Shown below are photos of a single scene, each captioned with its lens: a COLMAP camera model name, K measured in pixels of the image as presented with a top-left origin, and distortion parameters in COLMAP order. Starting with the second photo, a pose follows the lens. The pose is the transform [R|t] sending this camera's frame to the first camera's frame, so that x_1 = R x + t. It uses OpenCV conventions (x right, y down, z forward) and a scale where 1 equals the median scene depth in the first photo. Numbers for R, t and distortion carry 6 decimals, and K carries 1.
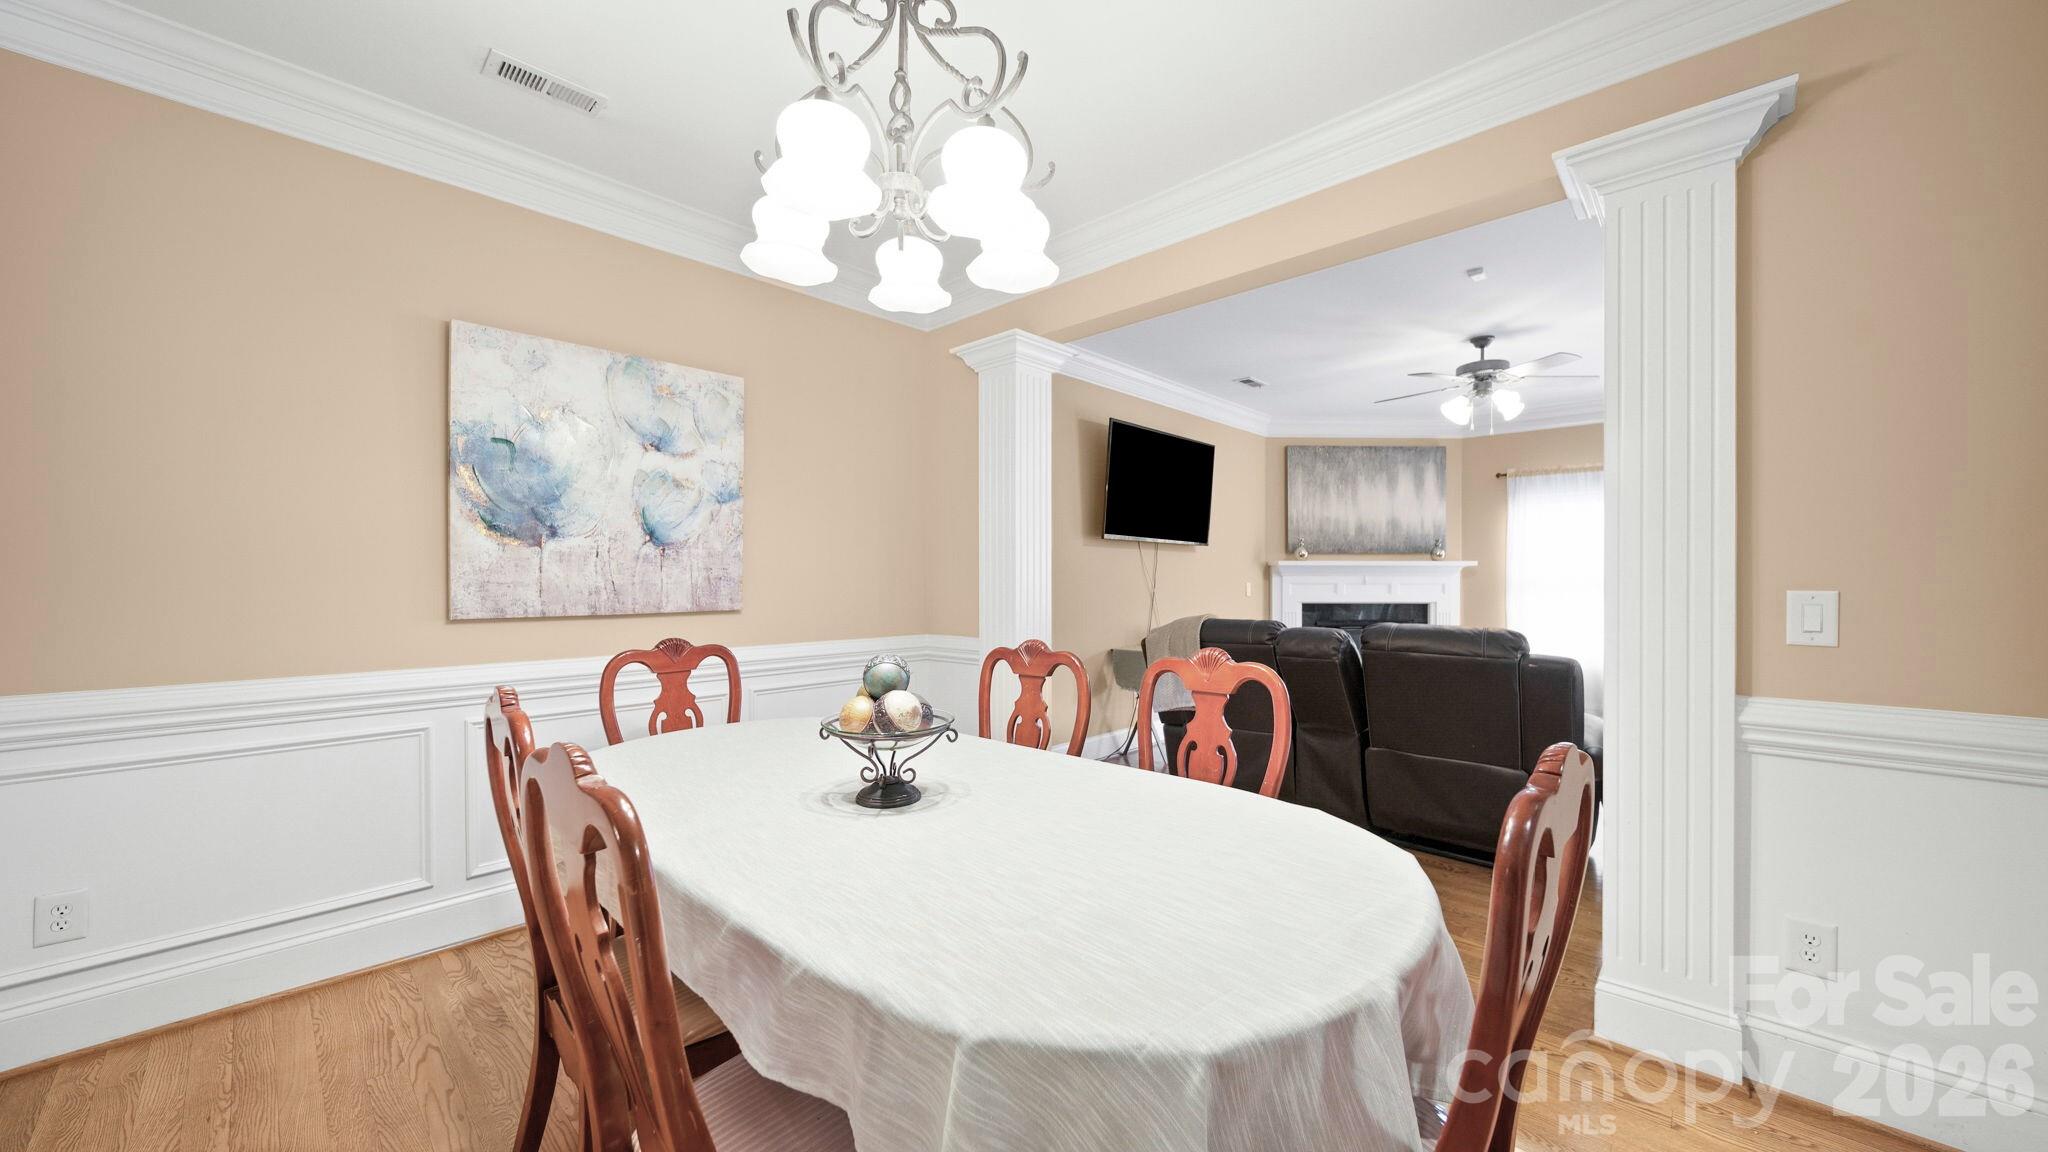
lens RADIAL K [[731.3, 0, 1044.3], [0, 731.3, 581.6], [0, 0, 1]] dist [-0.002240, -0.000225]
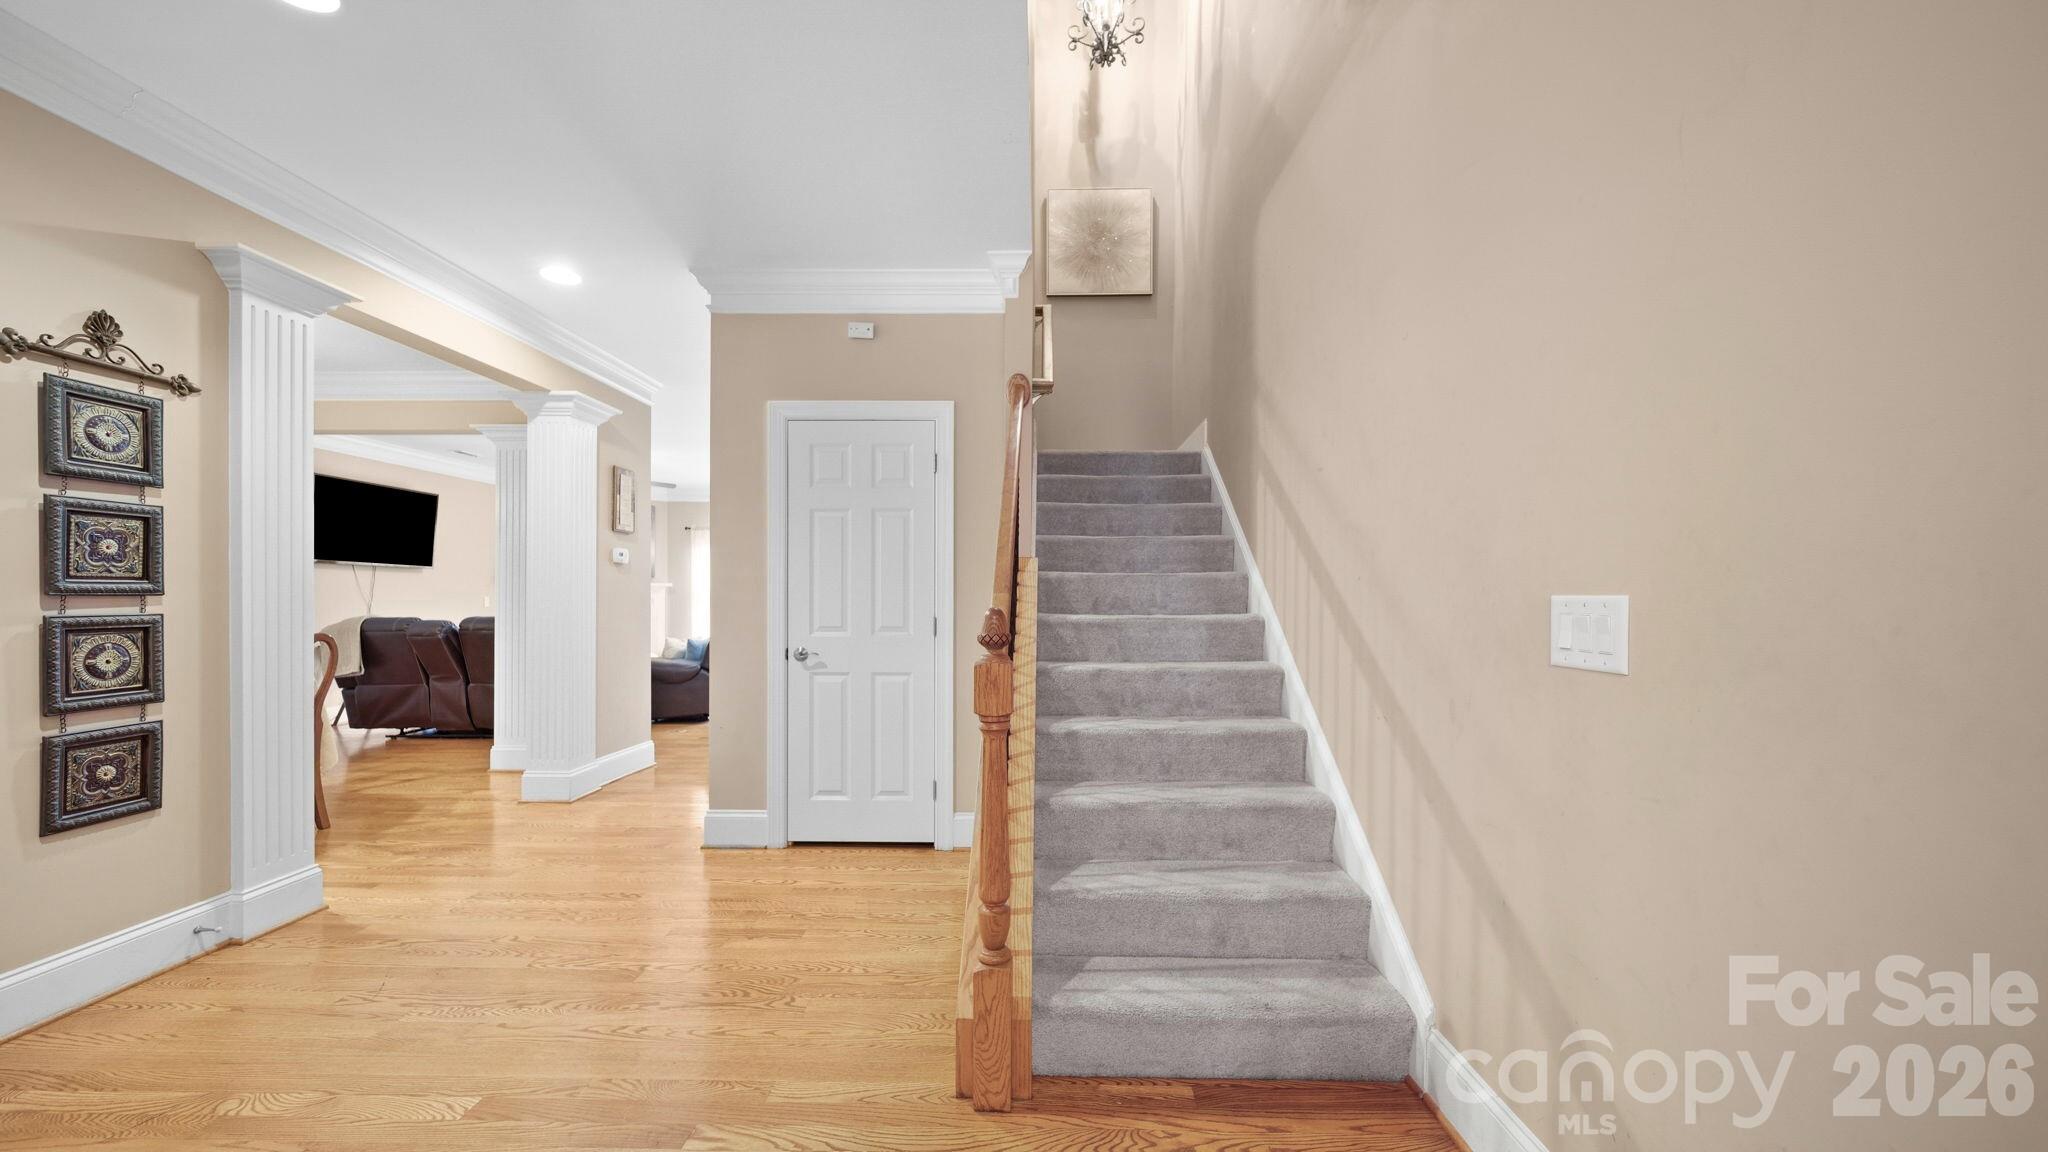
lens RADIAL K [[731.3, 0, 1026.7], [0, 731.3, 592.5], [0, 0, 1]] dist [-0.002240, -0.000225]
pose [[0.757002, 0.005328, 0.653391, 0.148062], [-0.001587, 0.999979, -0.006316, 0.001731], [-0.653411, 0.003744, 0.756994, -0.647704]]
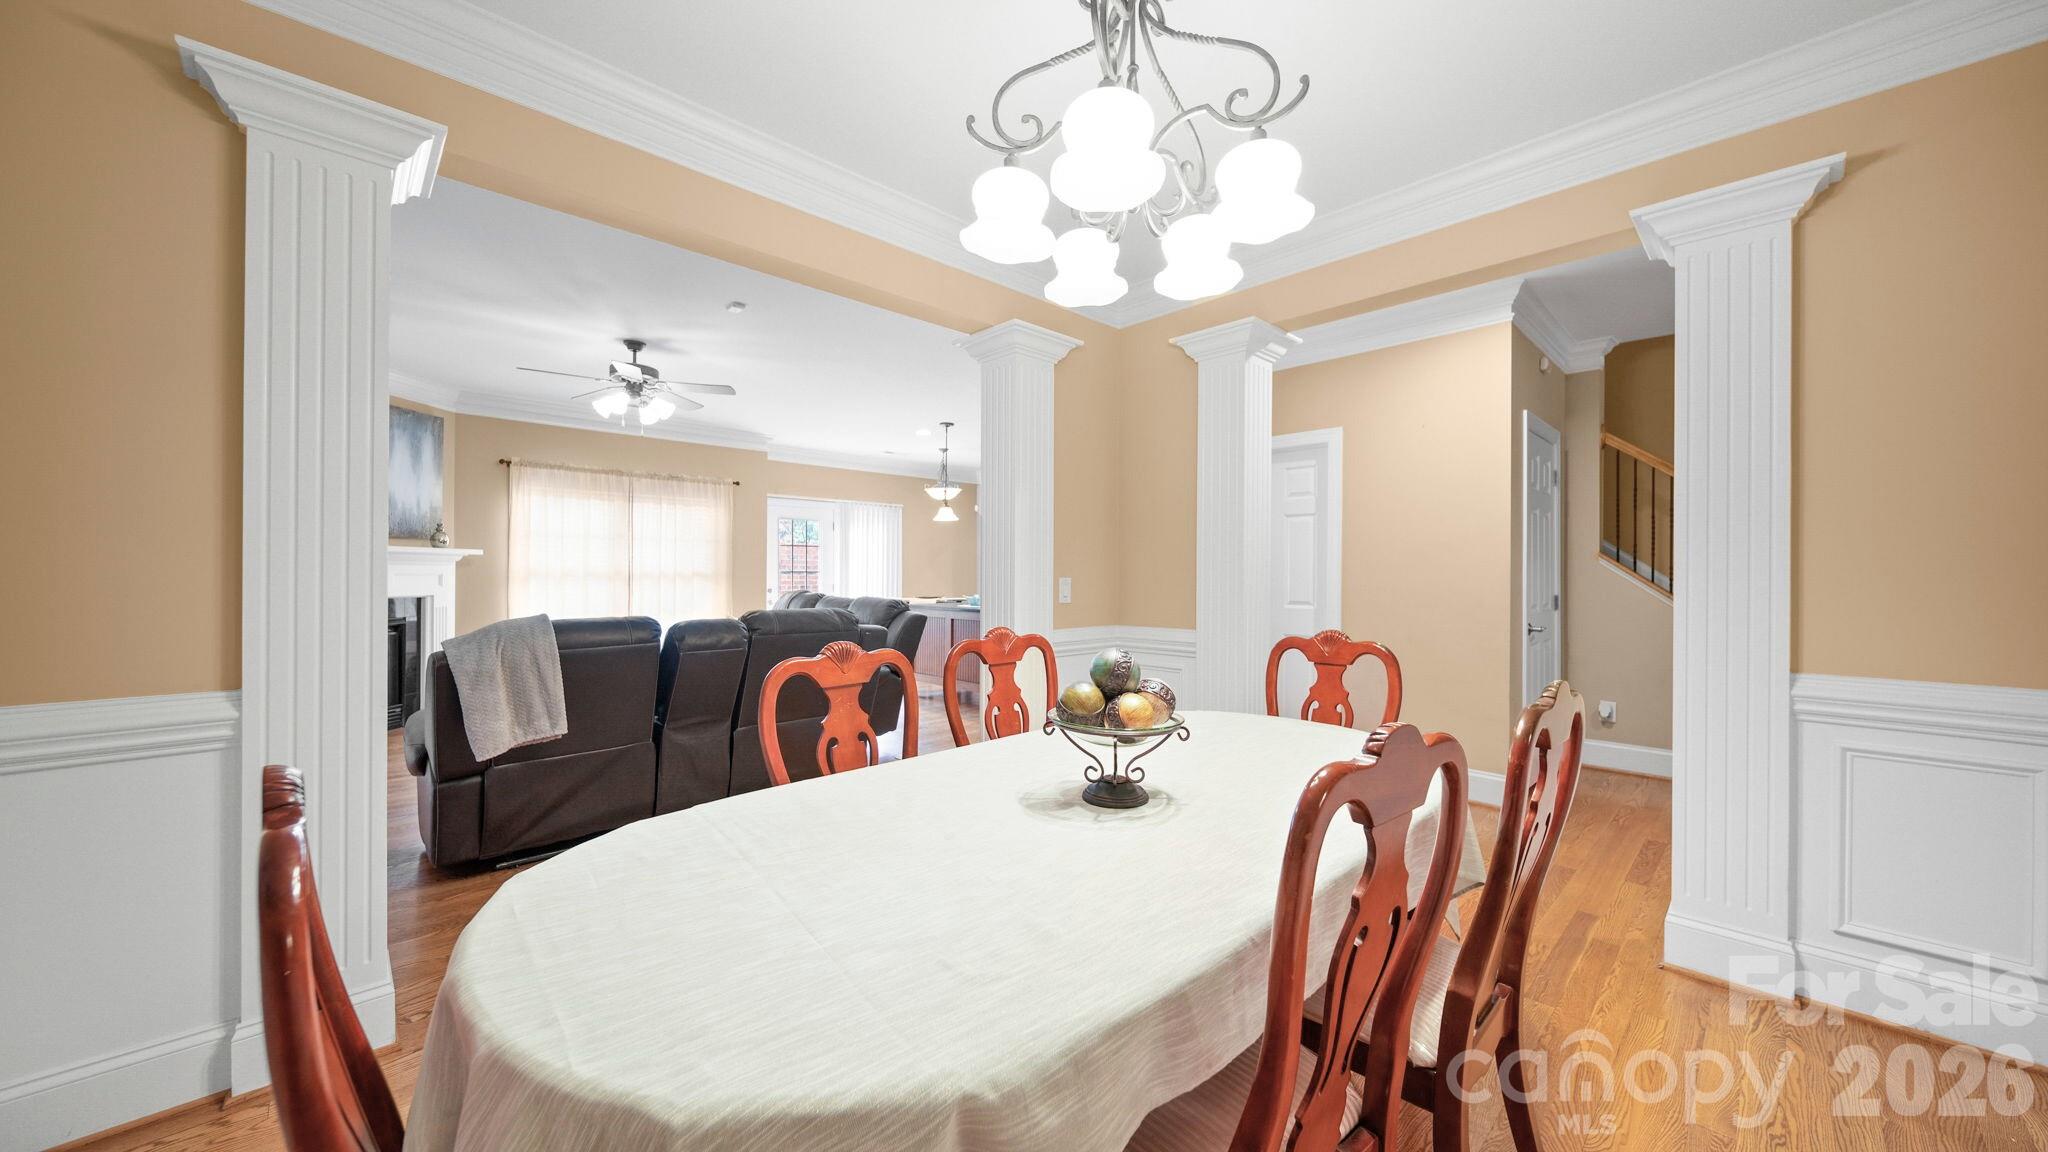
lens RADIAL K [[731.3, 0, 1023.6], [0, 731.3, 572.0], [0, 0, 1]] dist [-0.002240, -0.000225]
pose [[0.069771, 0.000264, 0.997563, -0.278207], [-0.001598, 0.999999, -0.000153, -0.001293], [-0.997562, -0.001583, 0.069772, 0.245082]]
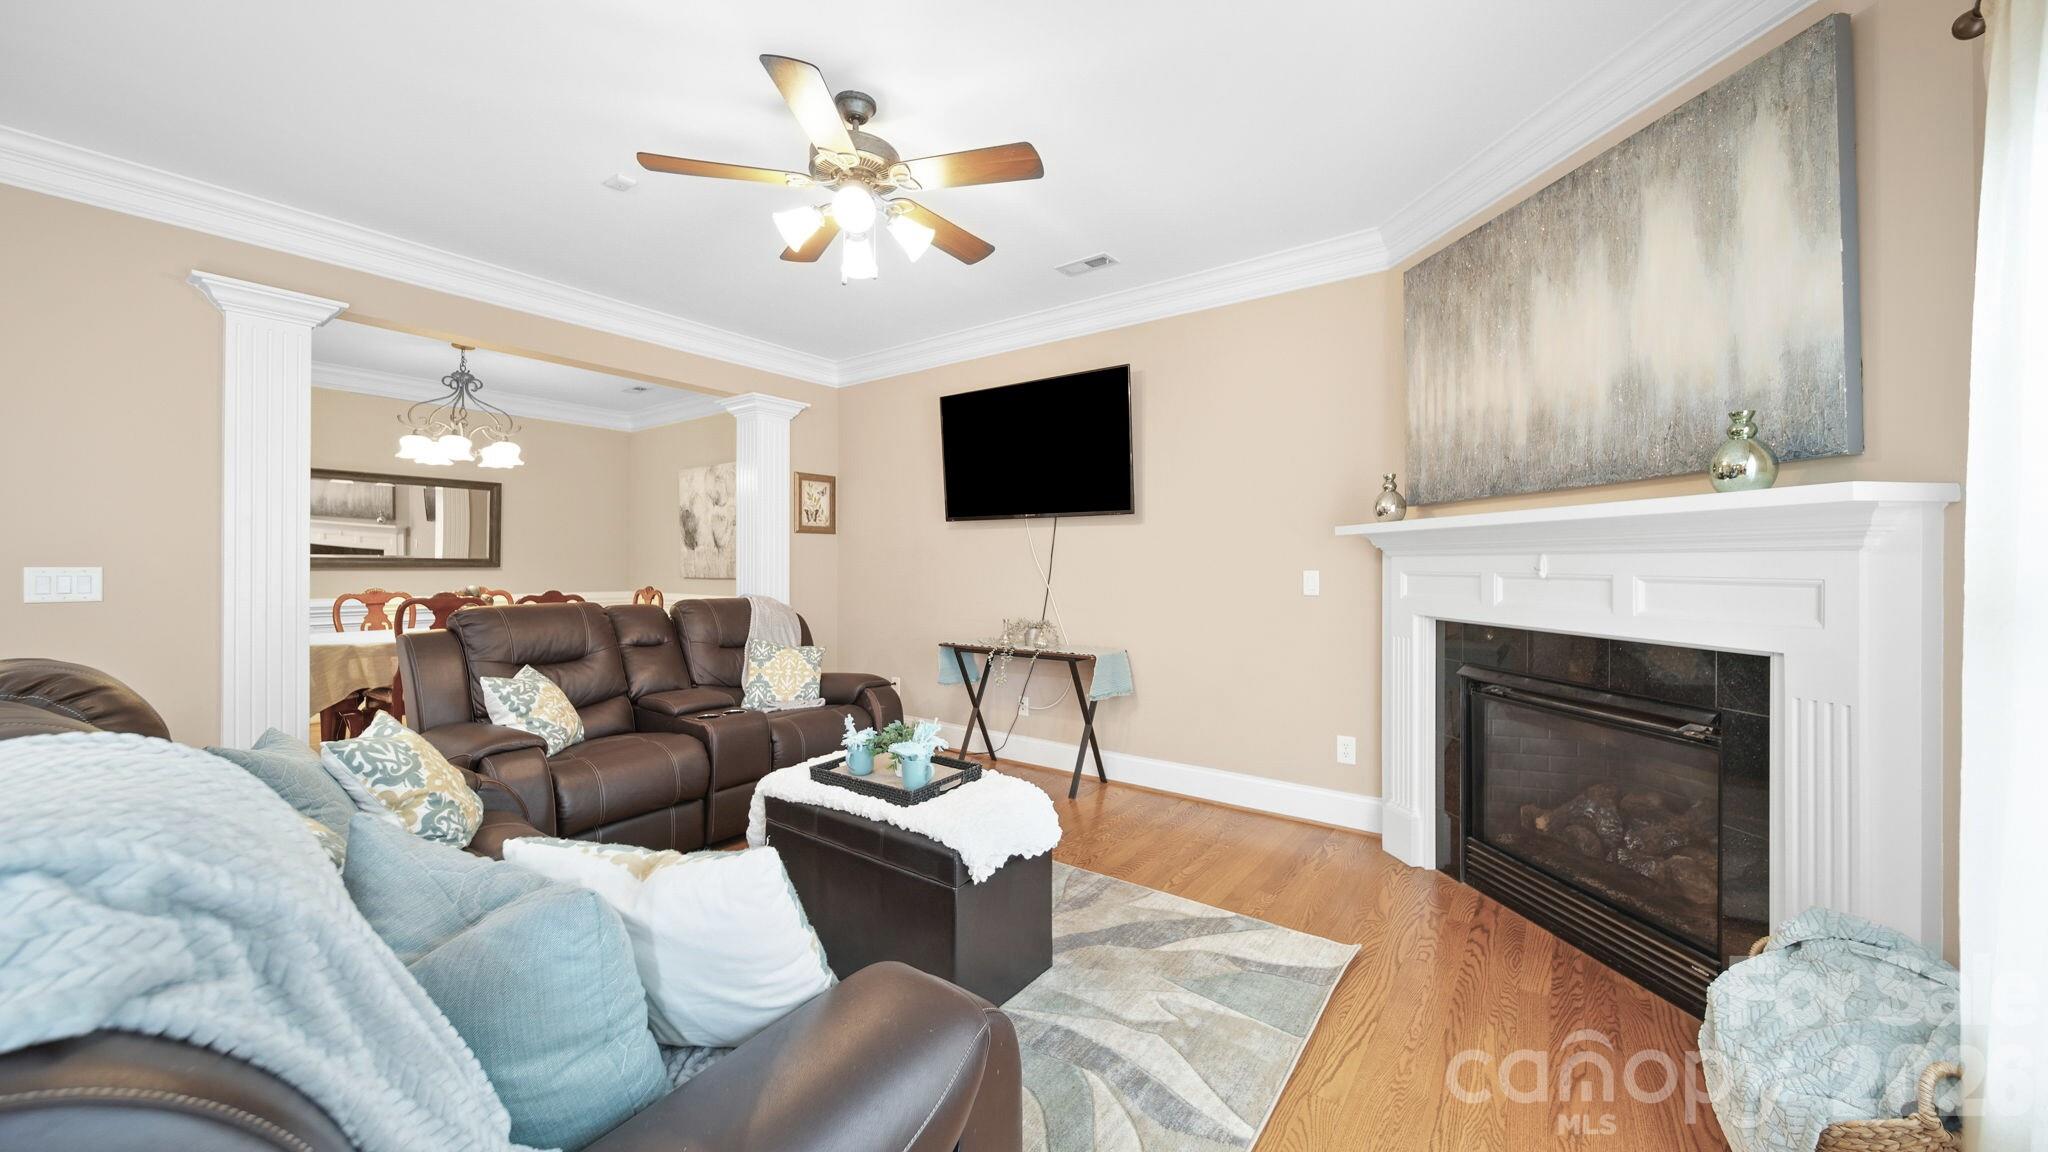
lens RADIAL K [[731.3, 0, 1034.8], [0, 731.3, 569.8], [0, 0, 1]] dist [-0.002240, -0.000225]
pose [[0.122649, 0.009640, -0.992403, 0.762707], [-0.002225, 0.999953, 0.009438, -0.002923], [0.992448, 0.001050, 0.122665, 0.713064]]
